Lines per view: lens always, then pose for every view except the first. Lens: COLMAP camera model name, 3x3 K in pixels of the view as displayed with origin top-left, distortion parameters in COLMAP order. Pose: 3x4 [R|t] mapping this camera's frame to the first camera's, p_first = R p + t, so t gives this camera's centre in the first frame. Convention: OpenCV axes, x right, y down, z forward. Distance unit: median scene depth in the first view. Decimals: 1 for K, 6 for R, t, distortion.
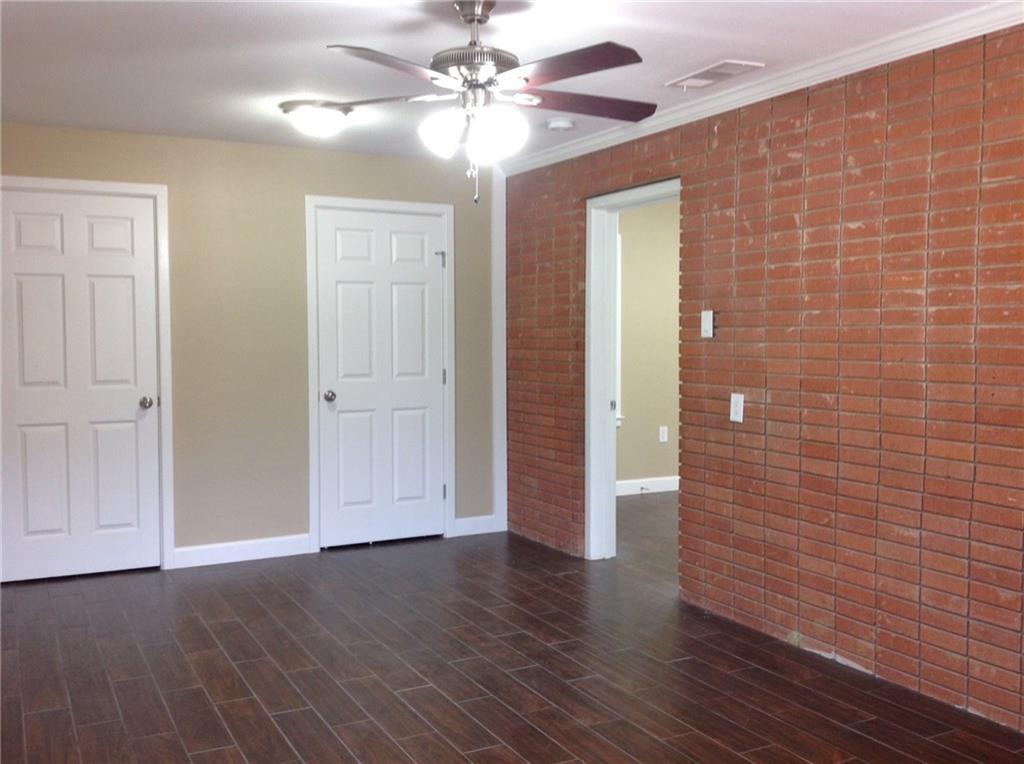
lens RADIAL K [[987.7, 0, 512.0], [0, 987.7, 382.0], [0, 0, 1]] dist [0.208113, -0.510526]
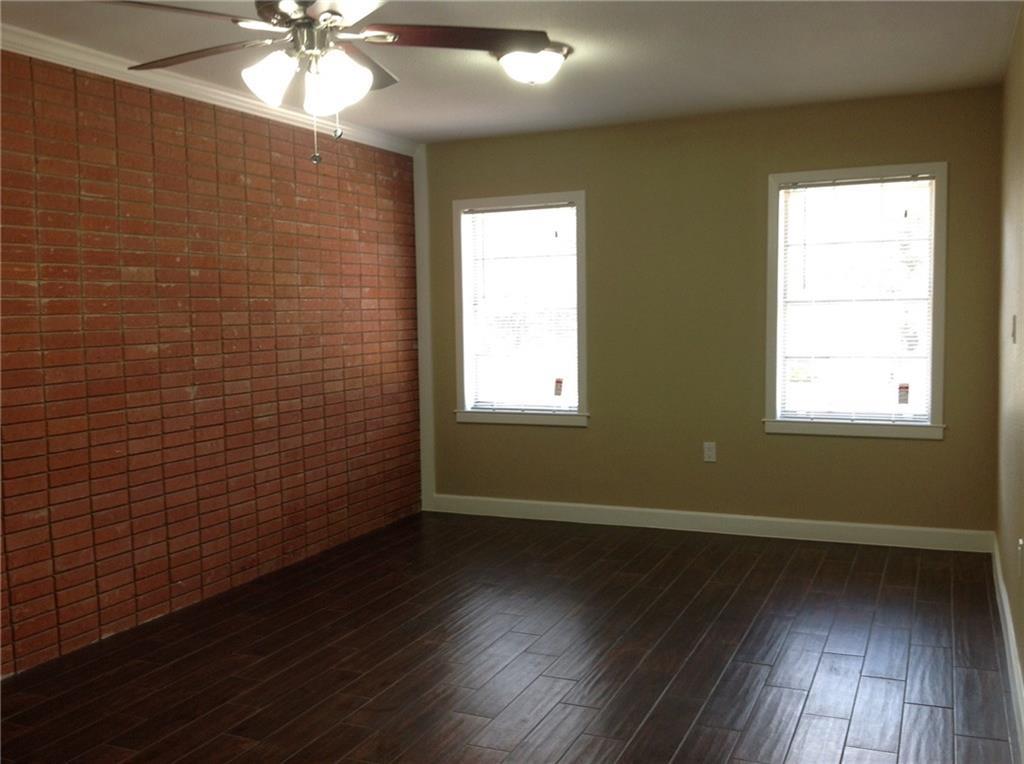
lens RADIAL K [[987.7, 0, 512.0], [0, 987.7, 382.0], [0, 0, 1]] dist [0.208113, -0.510526]
pose [[-0.624225, -0.044188, 0.779994, -0.757227], [0.060070, 0.992729, 0.104313, -0.069115], [-0.778931, 0.111969, -0.617032, 1.309868]]
